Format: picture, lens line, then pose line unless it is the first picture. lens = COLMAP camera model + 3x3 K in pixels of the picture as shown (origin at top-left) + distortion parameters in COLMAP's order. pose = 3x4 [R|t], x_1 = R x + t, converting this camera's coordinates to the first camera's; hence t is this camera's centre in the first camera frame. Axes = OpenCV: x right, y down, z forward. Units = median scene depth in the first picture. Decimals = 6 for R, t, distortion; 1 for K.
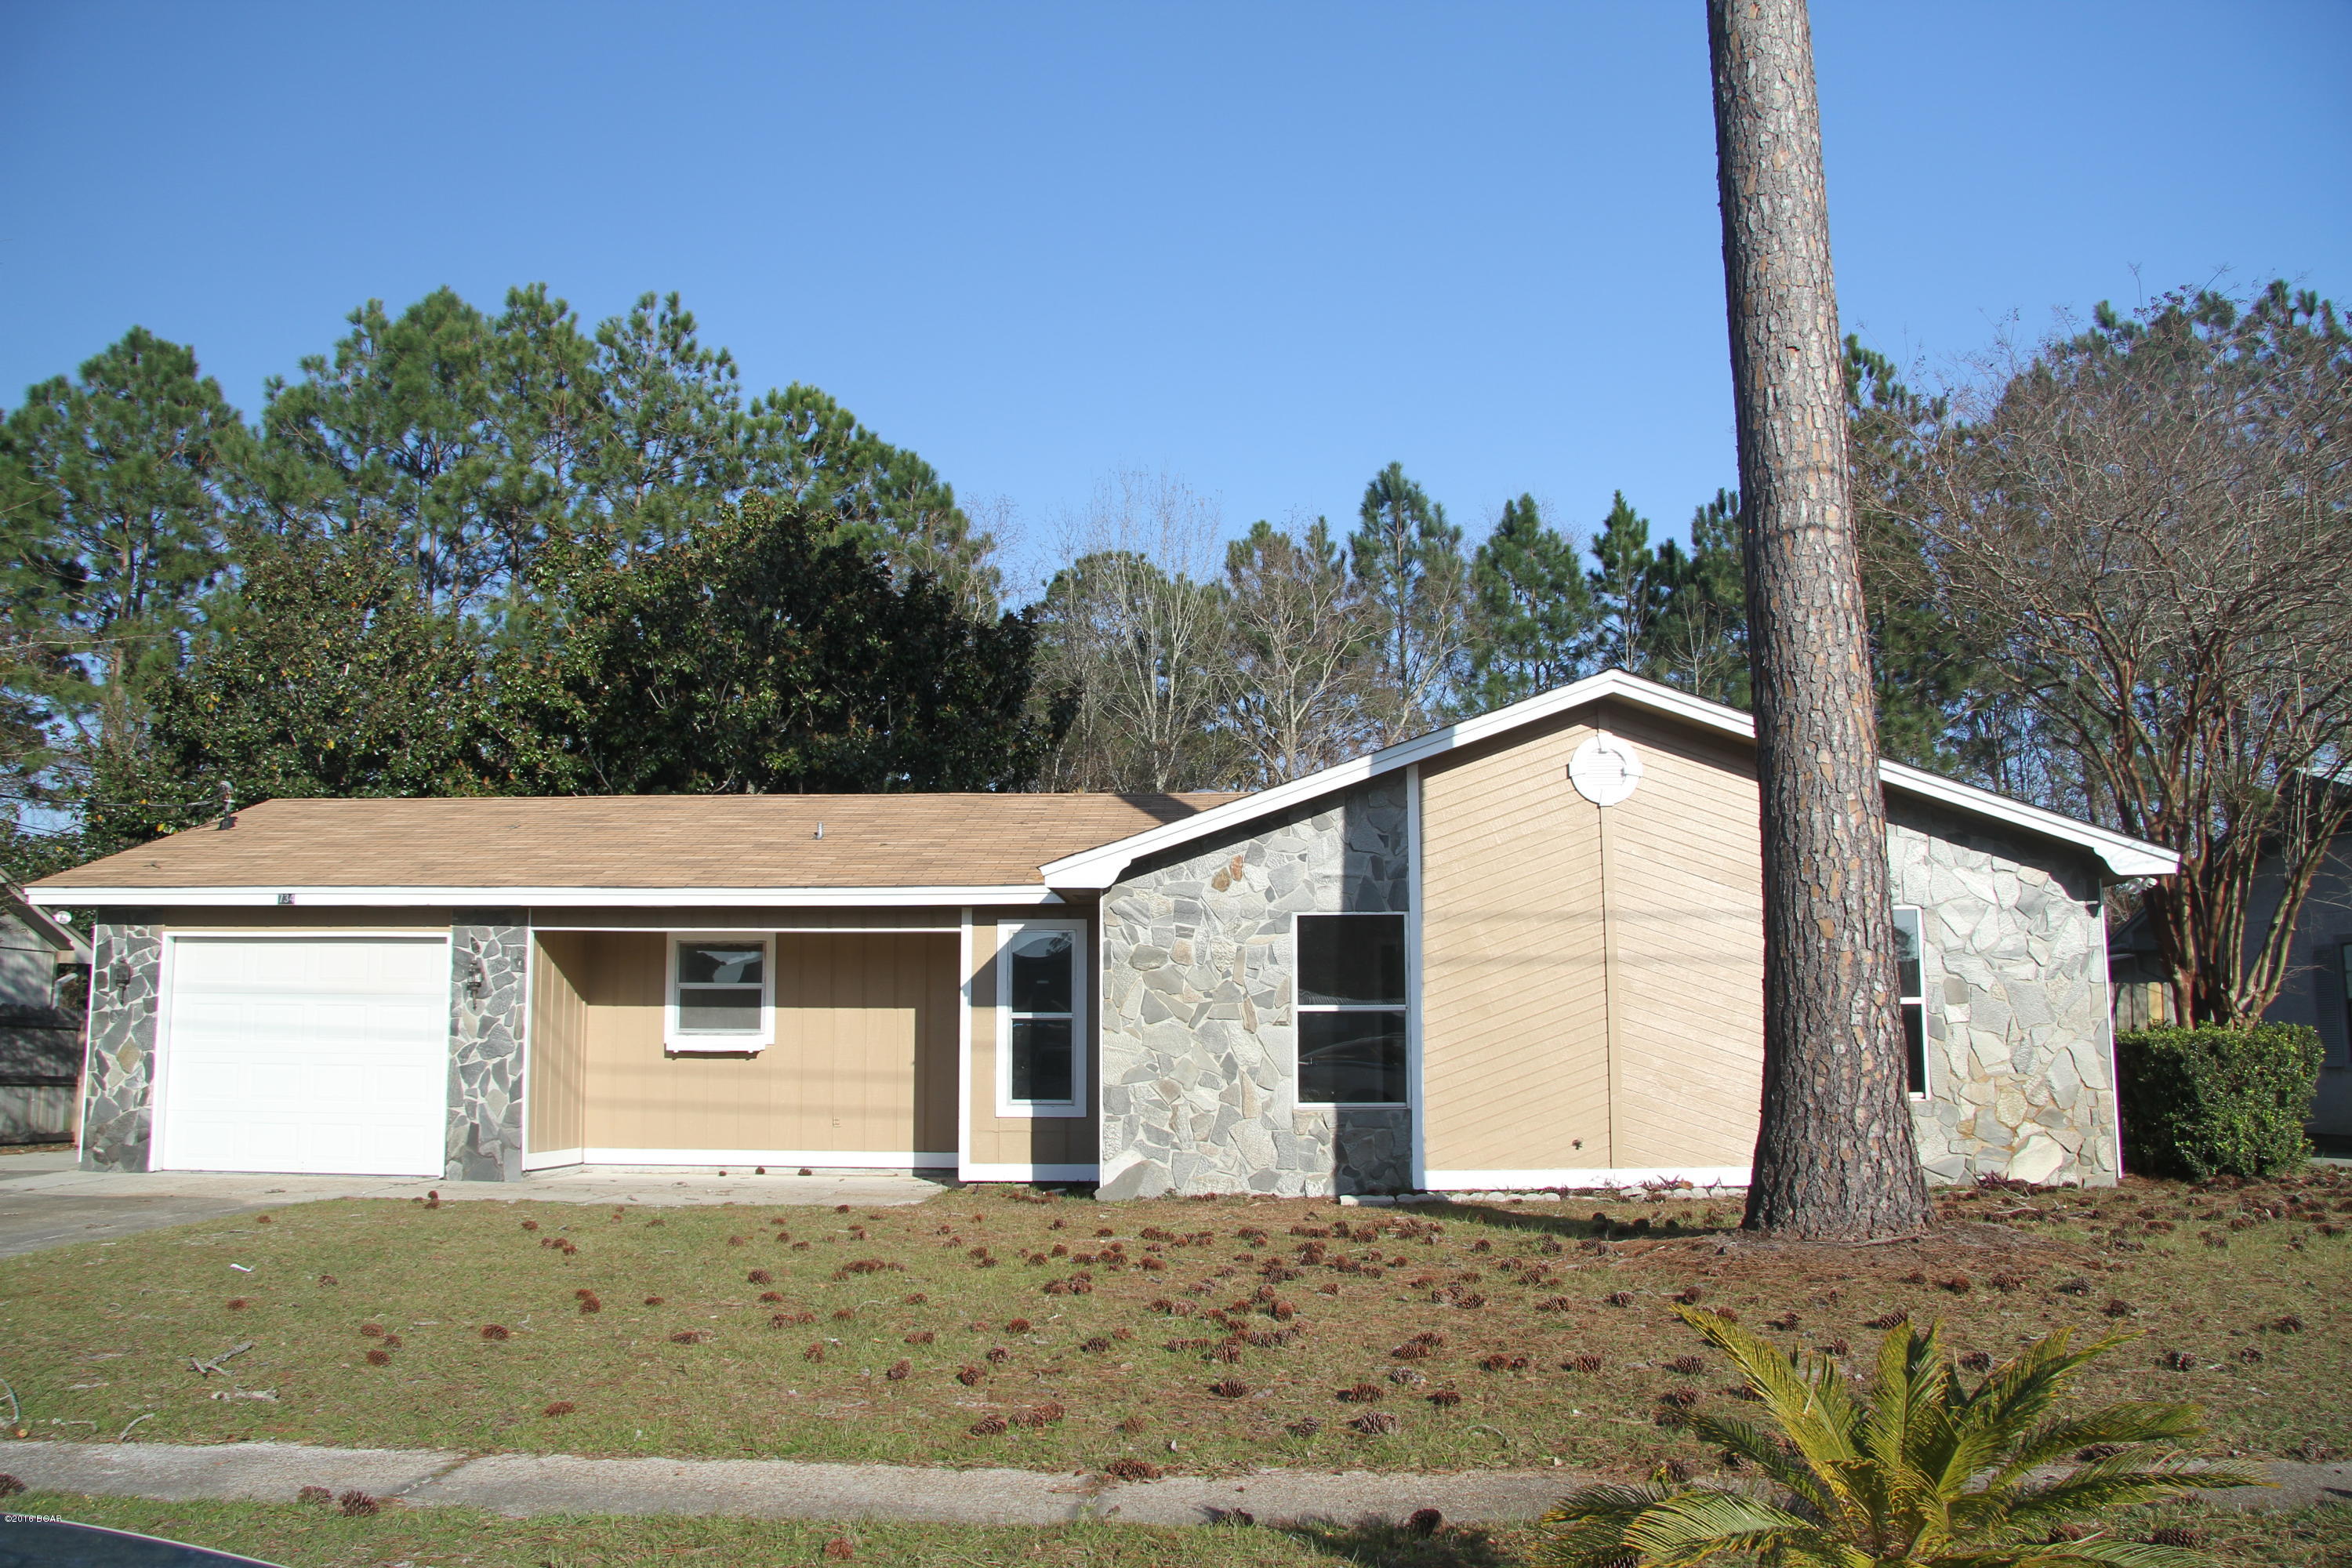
lens RADIAL K [[1927.1, 0, 1176.0], [0, 1927.1, 784.0], [0, 0, 1]] dist [-0.171184, 0.144671]
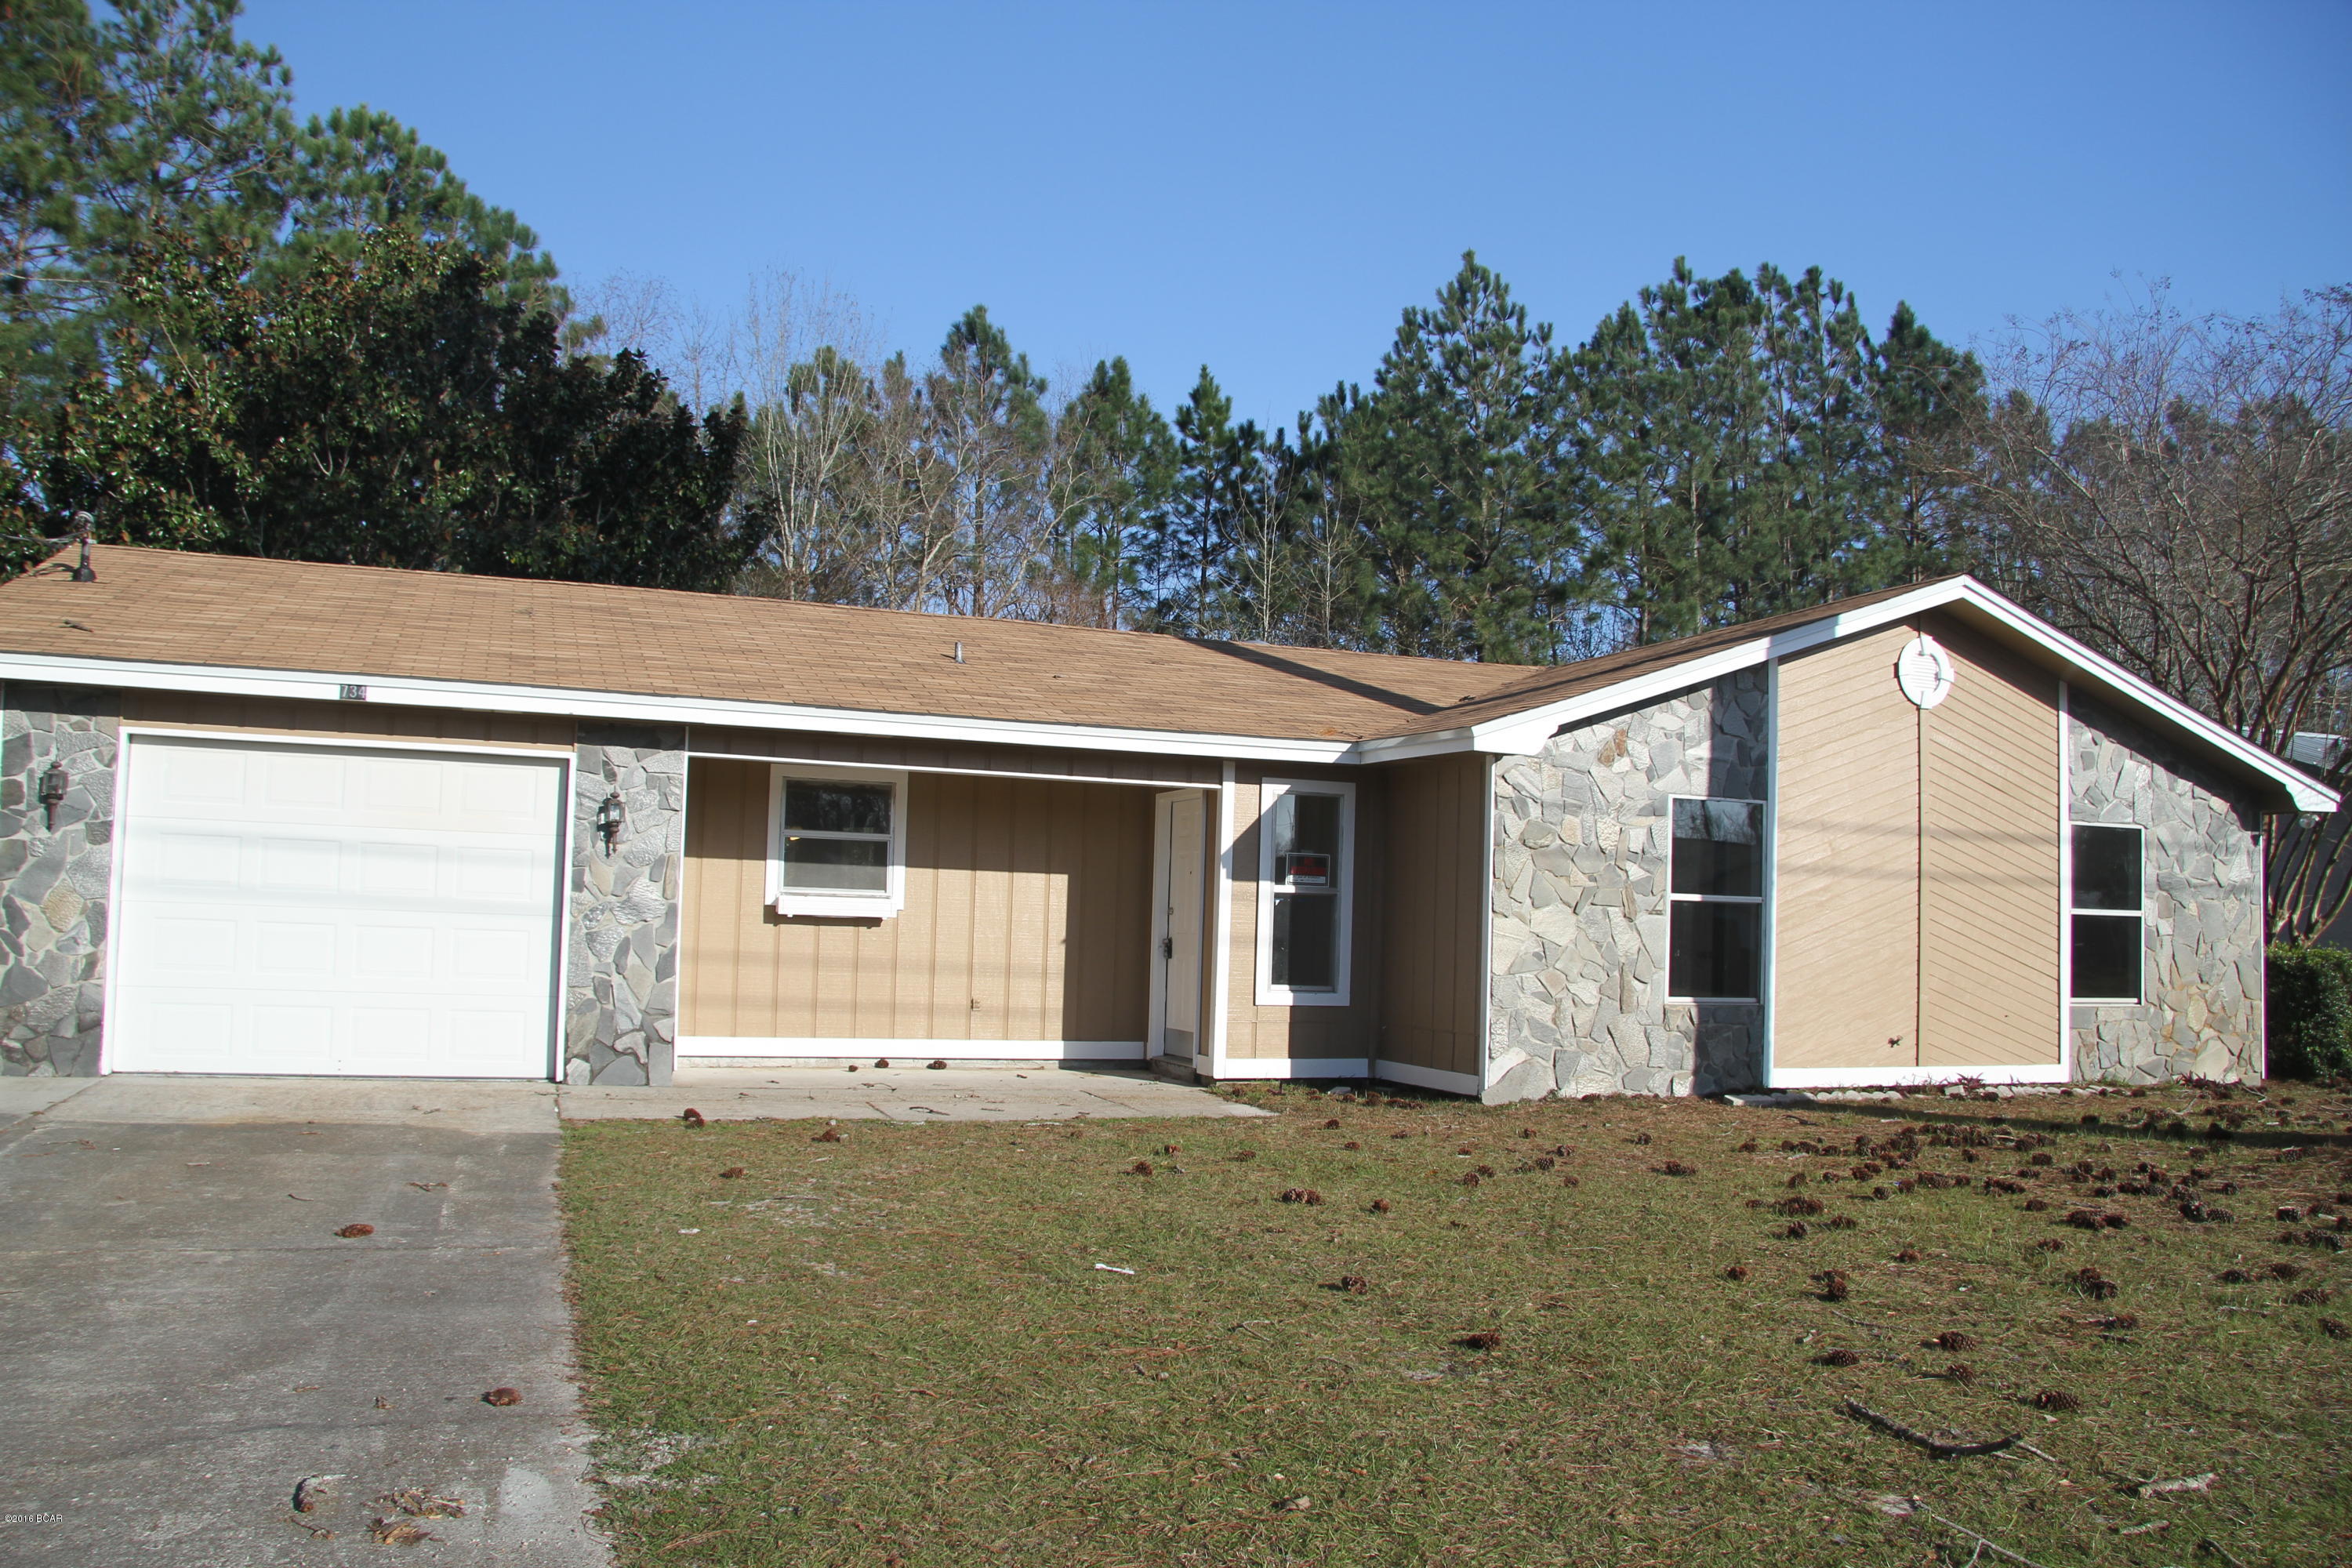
lens RADIAL K [[1886.0, 0, 1176.0], [0, 1886.0, 784.0], [0, 0, 1]] dist [-0.108562, 0.012406]
pose [[0.914518, 0.059602, 0.400130, -0.461034], [-0.089626, 0.994358, 0.056730, 0.028142], [-0.394492, -0.087743, 0.914701, 0.234805]]
